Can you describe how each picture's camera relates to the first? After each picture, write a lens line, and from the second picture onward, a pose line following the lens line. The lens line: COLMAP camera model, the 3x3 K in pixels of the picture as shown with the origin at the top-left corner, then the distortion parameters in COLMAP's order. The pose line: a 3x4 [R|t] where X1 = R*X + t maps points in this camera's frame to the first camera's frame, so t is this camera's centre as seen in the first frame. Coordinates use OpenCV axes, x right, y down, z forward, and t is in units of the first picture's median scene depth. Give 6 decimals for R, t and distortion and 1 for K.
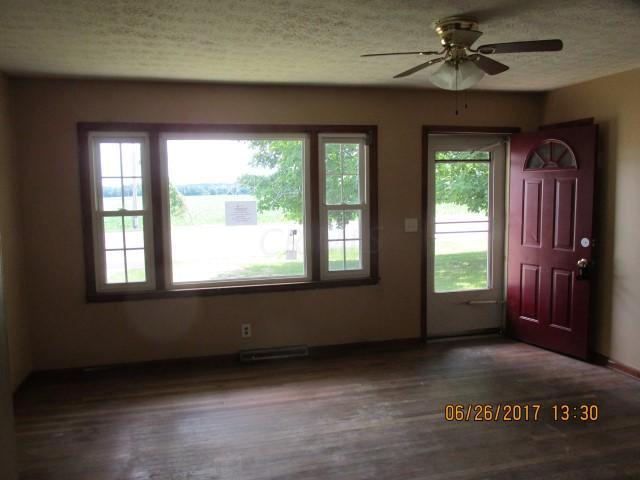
lens RADIAL K [[531.4, 0, 320.0], [0, 531.4, 240.0], [0, 0, 1]] dist [-0.001113, 0.000061]
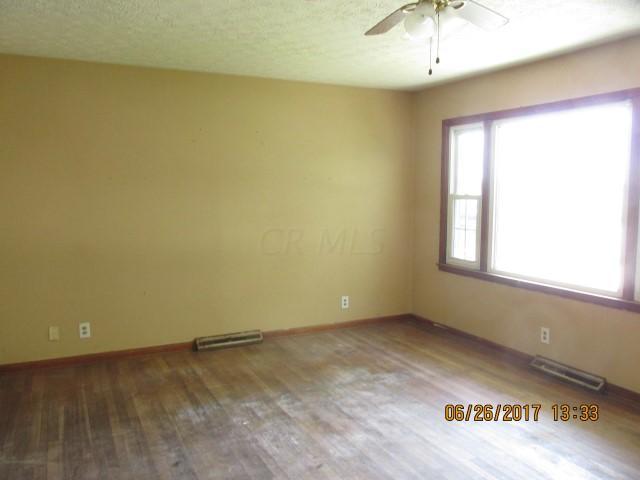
lens RADIAL K [[531.4, 0, 320.0], [0, 531.4, 240.0], [0, 0, 1]] dist [-0.001113, 0.000061]
pose [[0.222480, 0.112844, -0.968385, 0.873948], [-0.094136, 0.991124, 0.093867, -0.048665], [0.970382, 0.070277, 0.231128, 0.599892]]
